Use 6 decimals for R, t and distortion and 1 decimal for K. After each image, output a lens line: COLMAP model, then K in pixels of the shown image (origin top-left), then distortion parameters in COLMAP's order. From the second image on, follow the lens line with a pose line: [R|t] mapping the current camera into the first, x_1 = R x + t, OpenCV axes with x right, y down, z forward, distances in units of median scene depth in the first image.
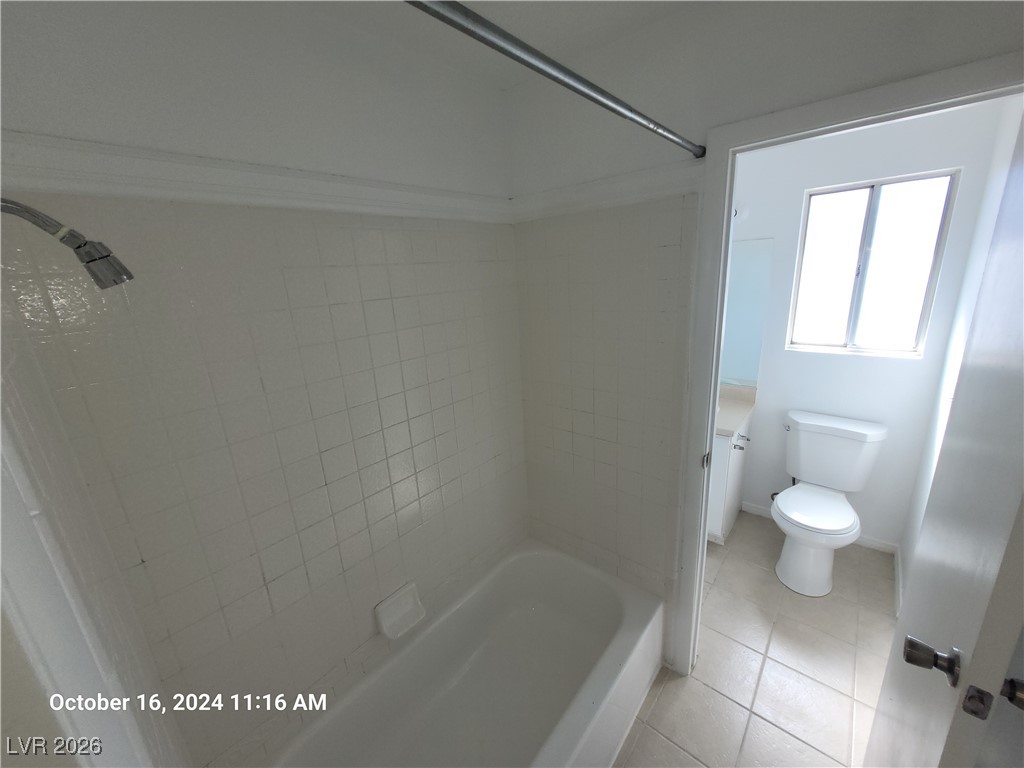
lens RADIAL K [[402.6, 0, 512.0], [0, 402.6, 384.0], [0, 0, 1]] dist [0.011410, -0.000398]
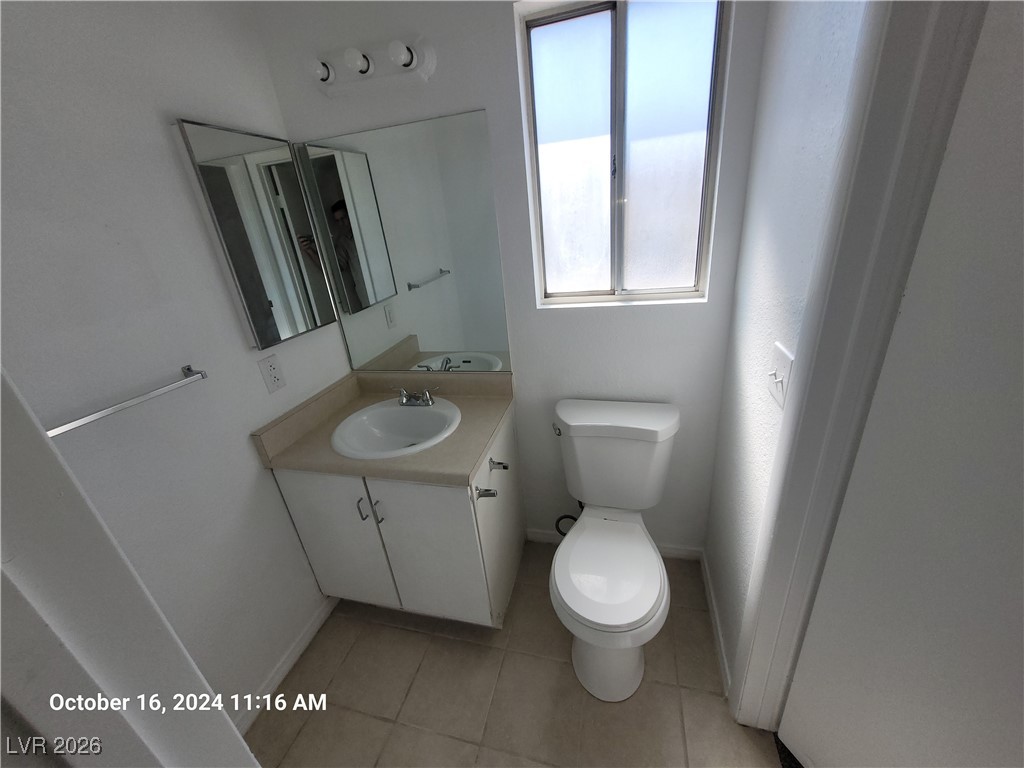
lens RADIAL K [[402.6, 0, 512.0], [0, 402.6, 384.0], [0, 0, 1]] dist [0.011410, -0.000398]
pose [[0.900017, -0.204780, 0.384752, 0.415418], [0.165428, 0.977195, 0.133129, -0.065958], [-0.403240, -0.056170, 0.913369, 0.488584]]
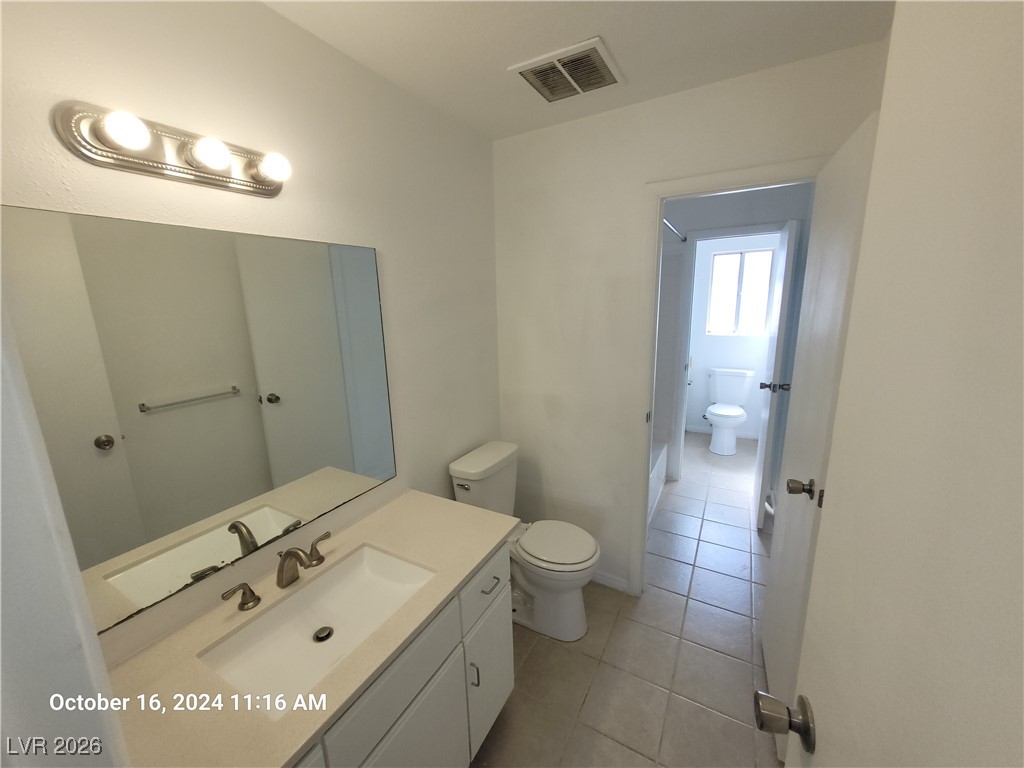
lens RADIAL K [[402.6, 0, 512.0], [0, 402.6, 384.0], [0, 0, 1]] dist [0.011410, -0.000398]
pose [[0.980200, -0.005939, 0.197920, -0.618855], [0.020025, 0.997399, -0.069247, 0.275198], [-0.196994, 0.071840, 0.977769, -0.677175]]
